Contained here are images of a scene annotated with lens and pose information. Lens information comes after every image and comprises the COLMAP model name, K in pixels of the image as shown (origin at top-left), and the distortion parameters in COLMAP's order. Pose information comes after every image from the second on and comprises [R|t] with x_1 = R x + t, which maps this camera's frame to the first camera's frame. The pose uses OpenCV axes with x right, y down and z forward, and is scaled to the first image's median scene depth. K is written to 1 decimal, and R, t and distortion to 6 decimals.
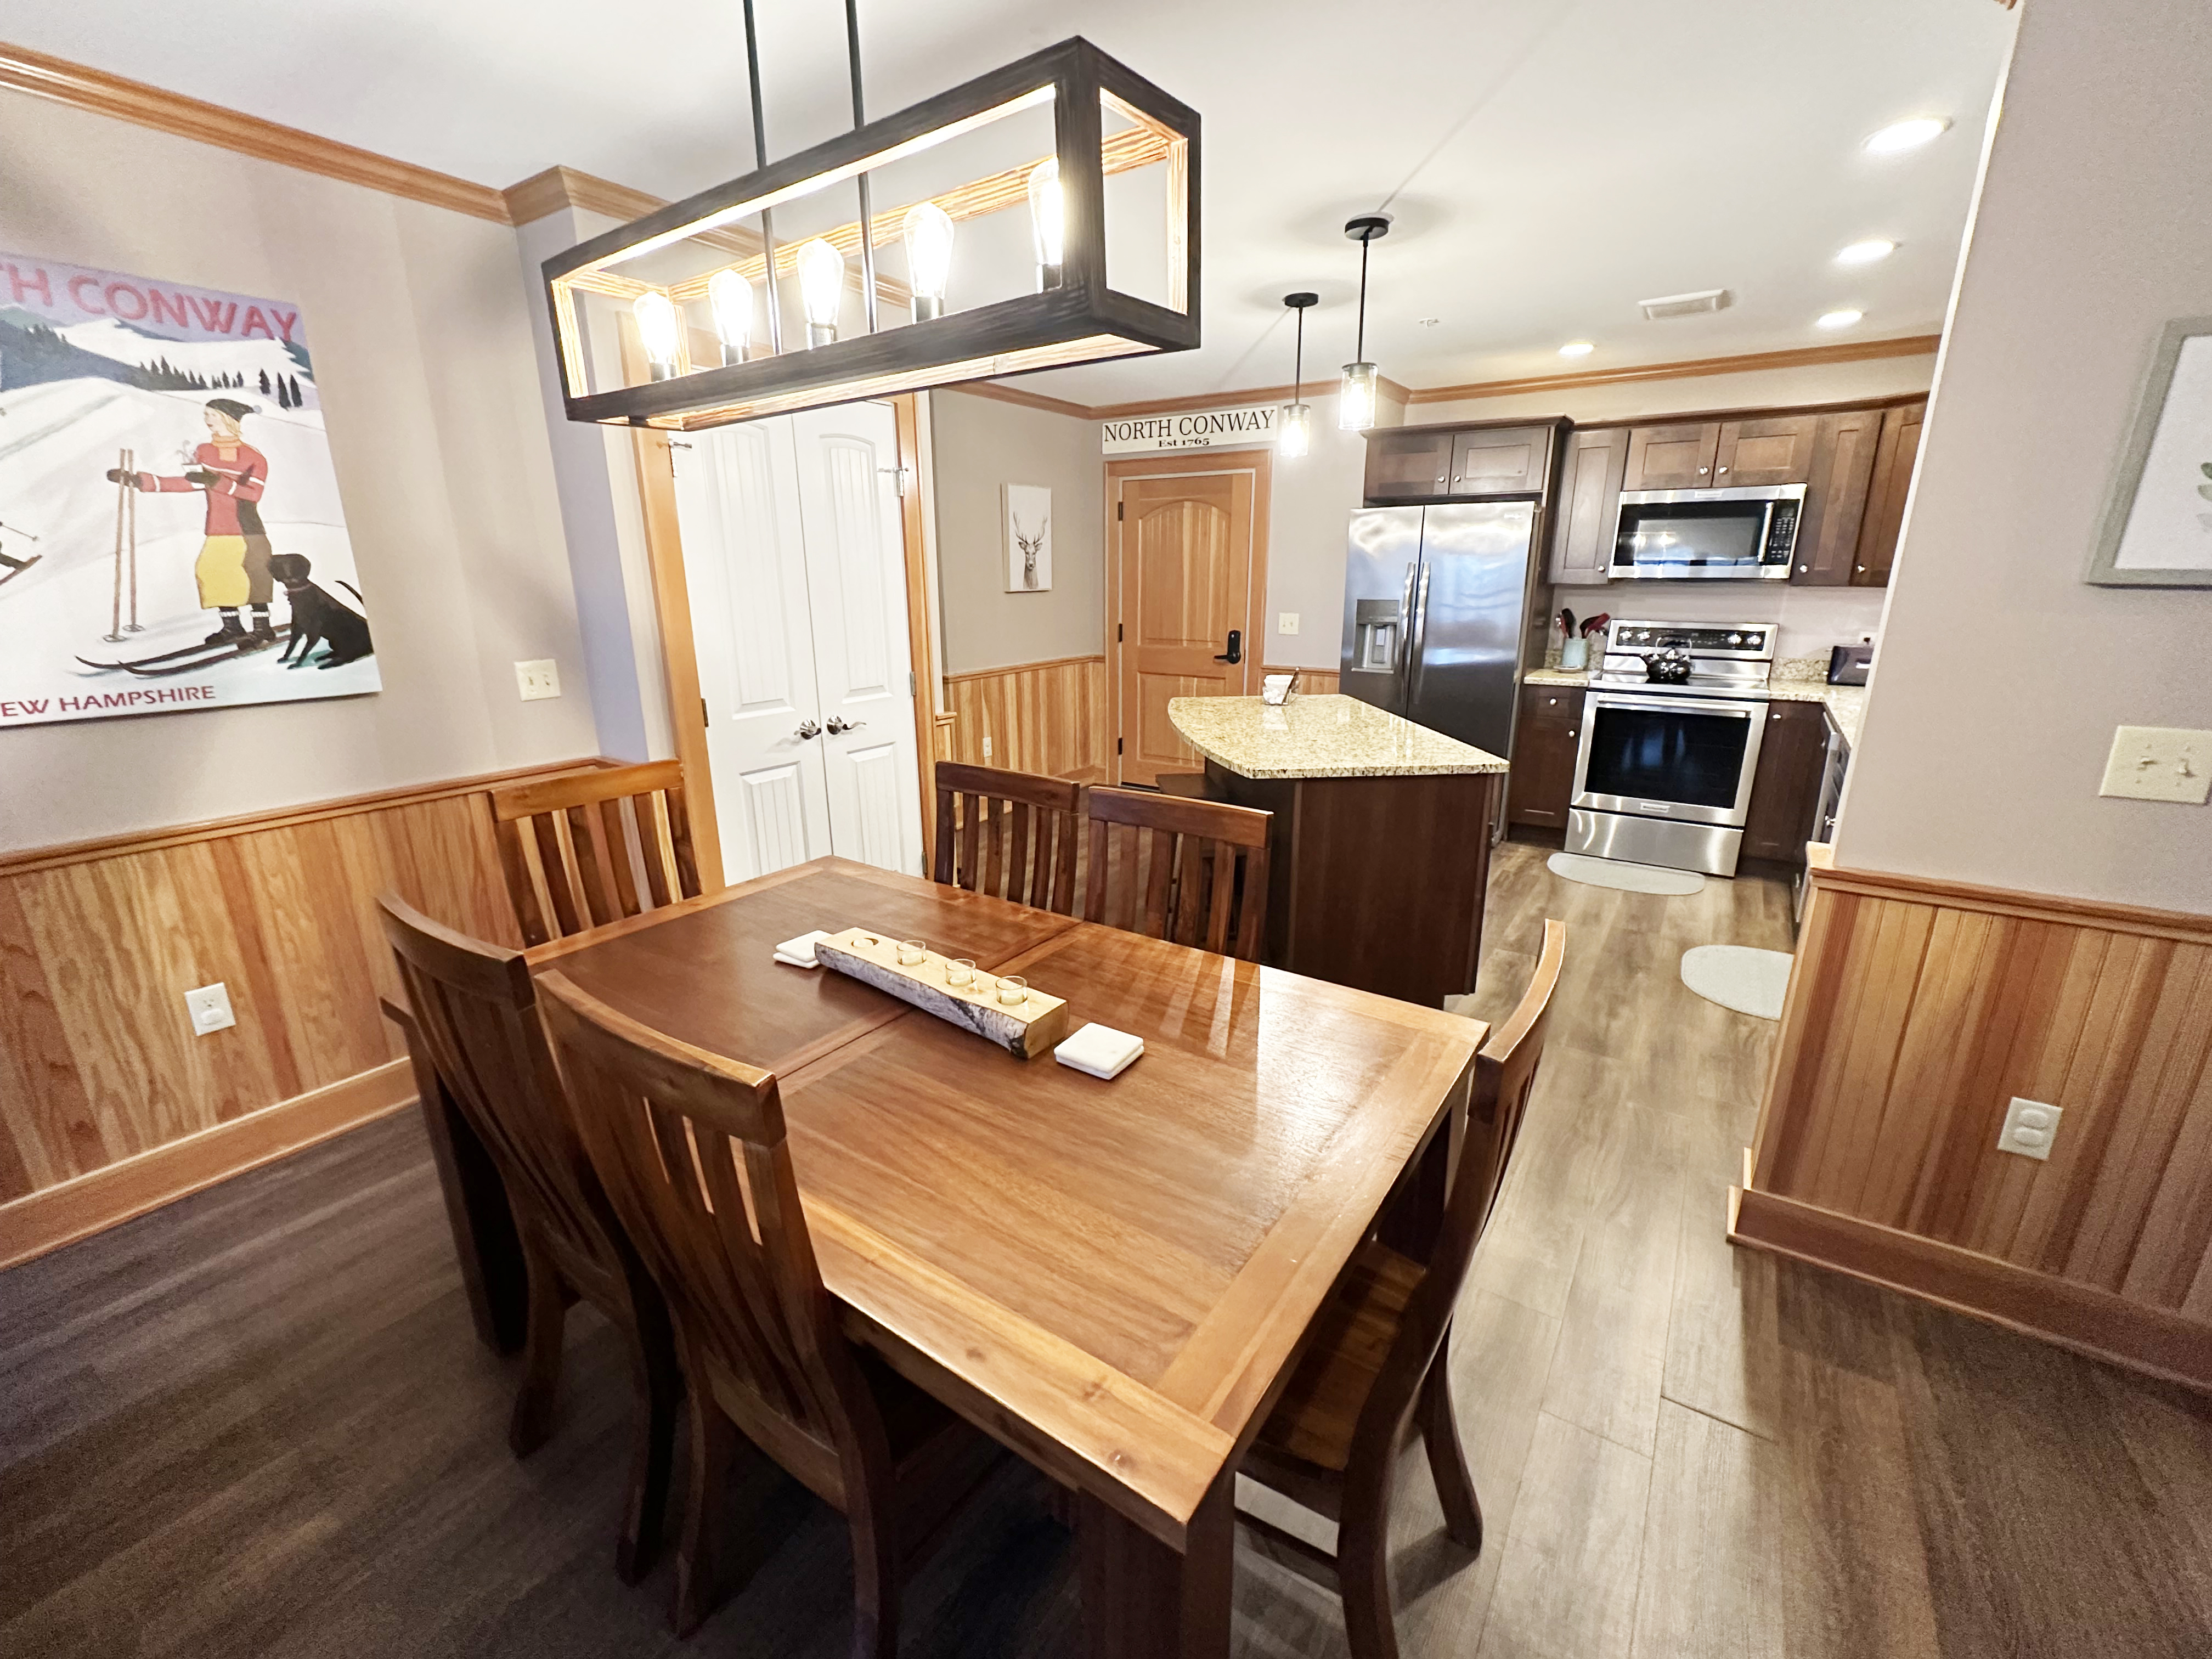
lens RADIAL K [[879.3, 0, 1124.0], [0, 879.3, 821.4], [0, 0, 1]] dist [0.003760, 0.000174]
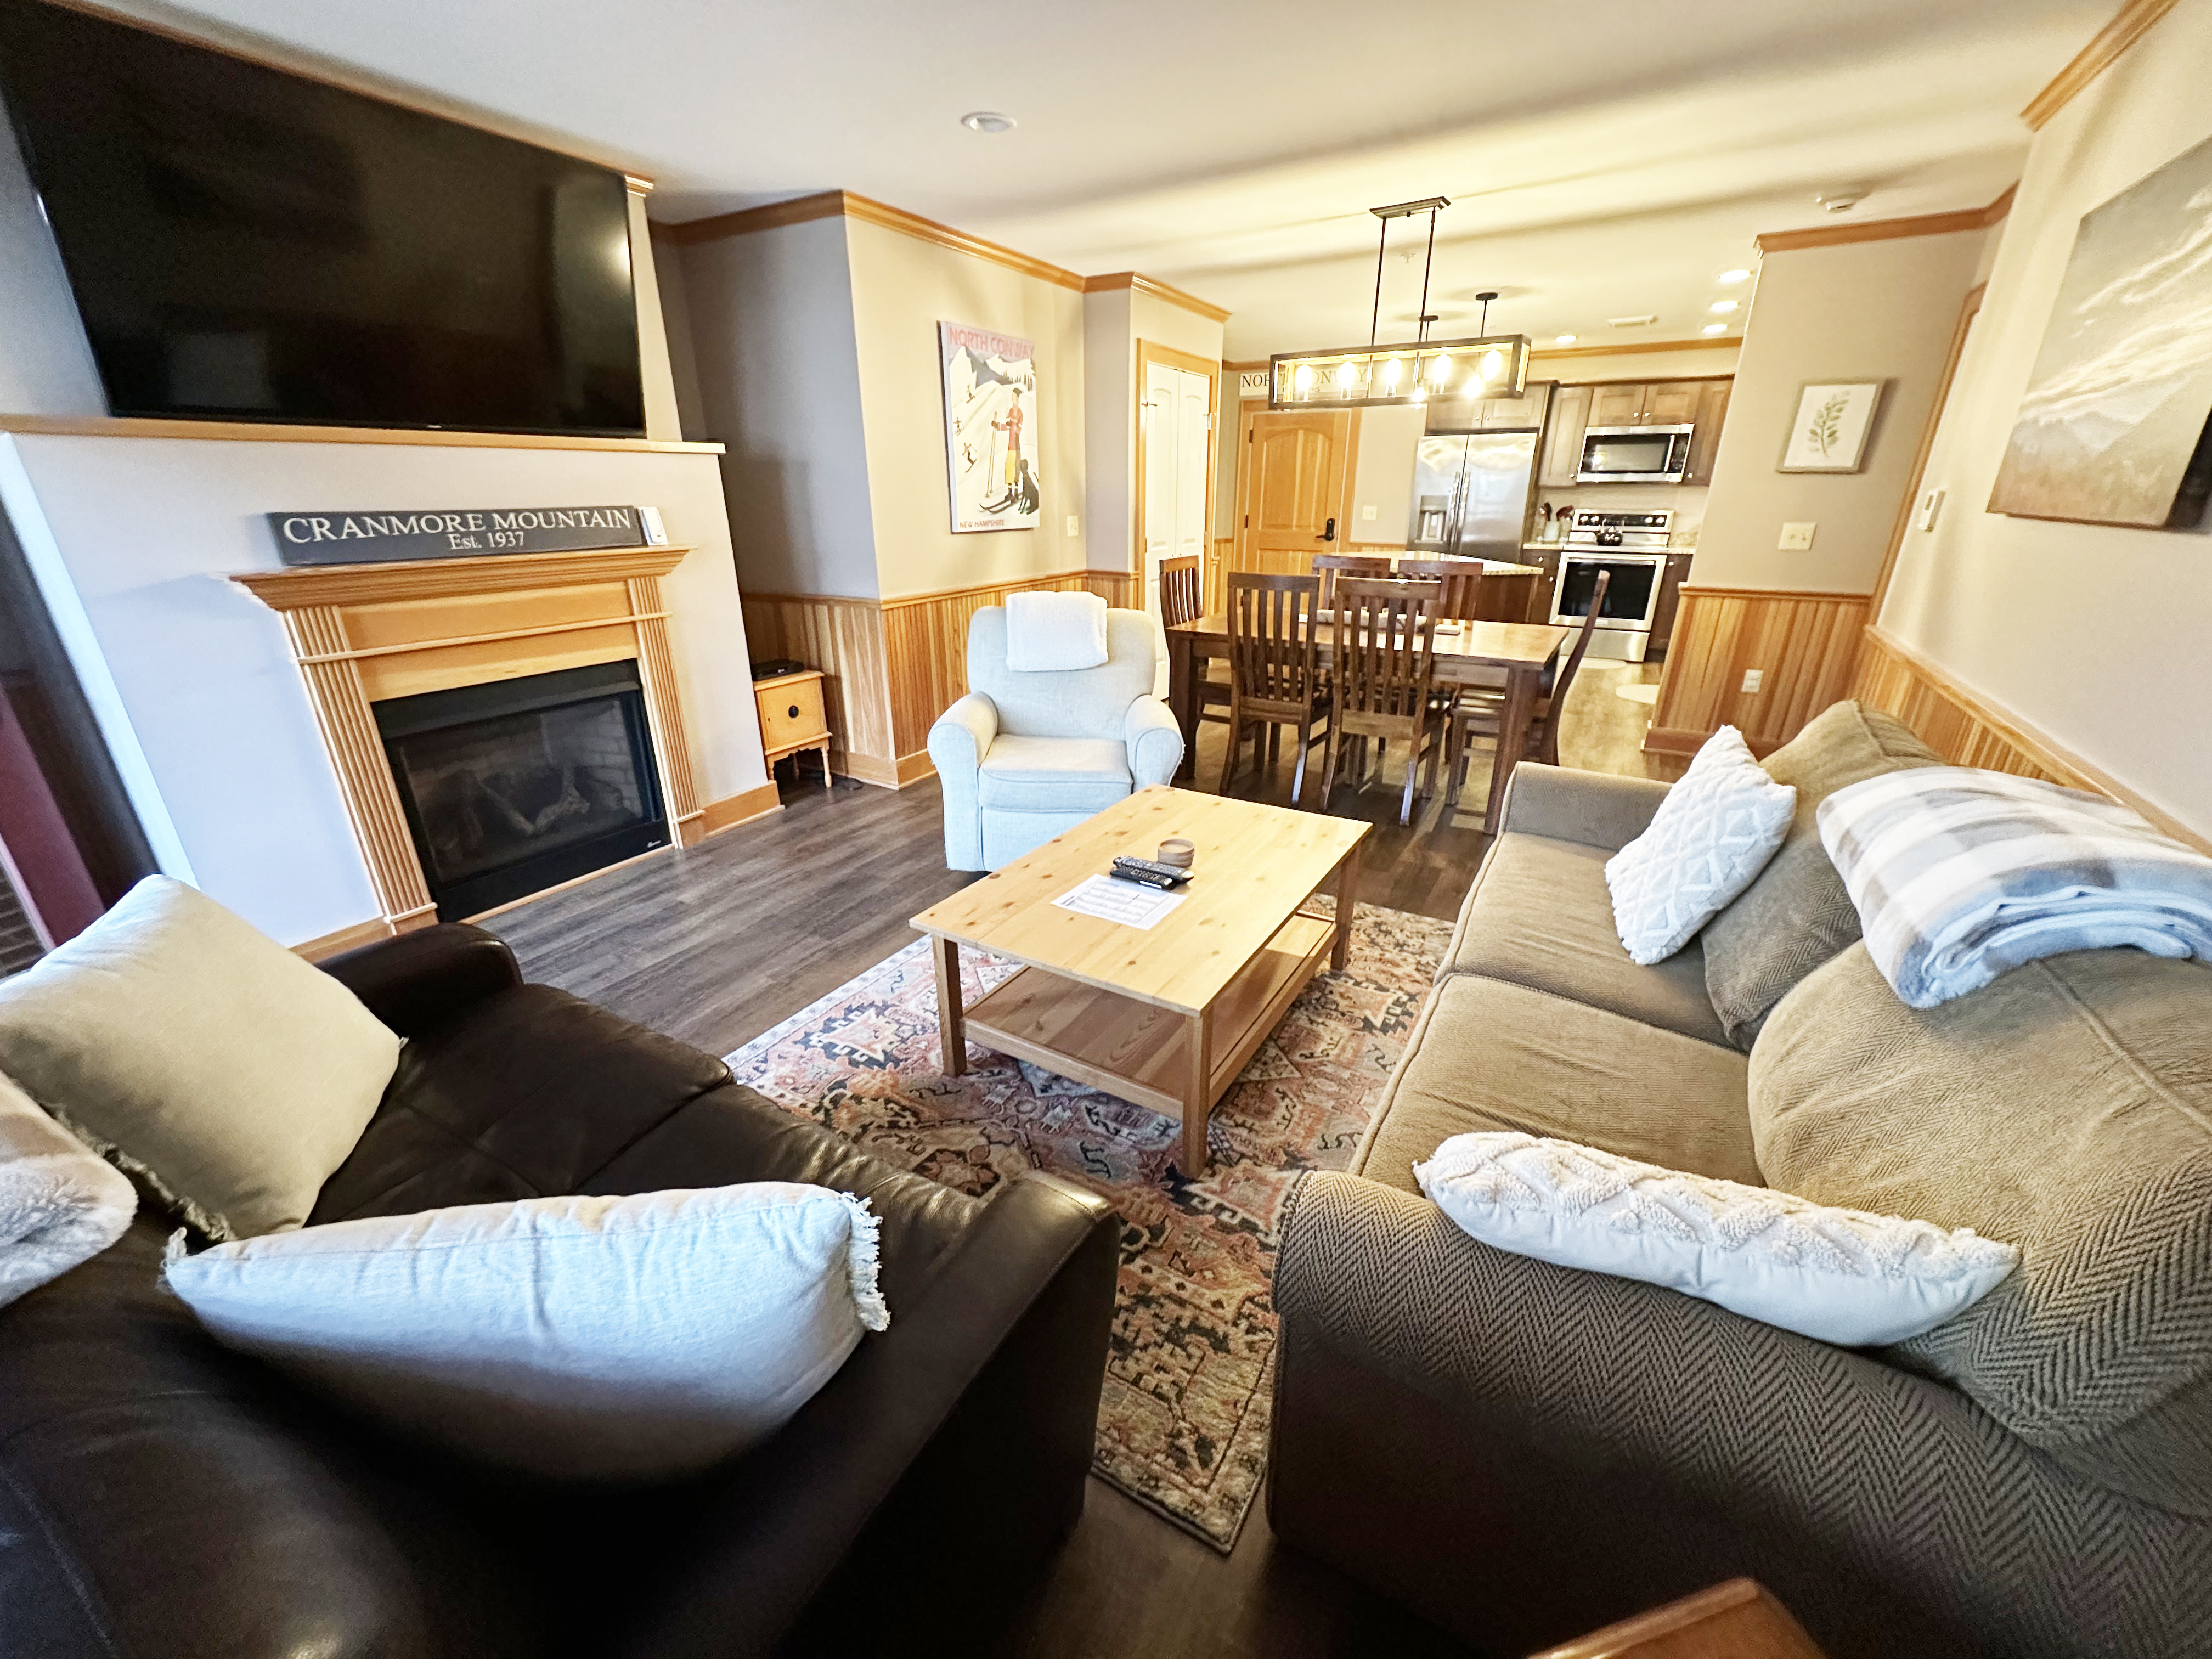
lens RADIAL K [[879.3, 0, 1095.2], [0, 879.3, 831.9], [0, 0, 1]] dist [0.003760, 0.000174]
pose [[0.997969, -0.020211, 0.060415, -0.483588], [0.014695, 0.995799, 0.090380, 0.224284], [-0.061988, -0.089309, 0.994073, -0.670252]]
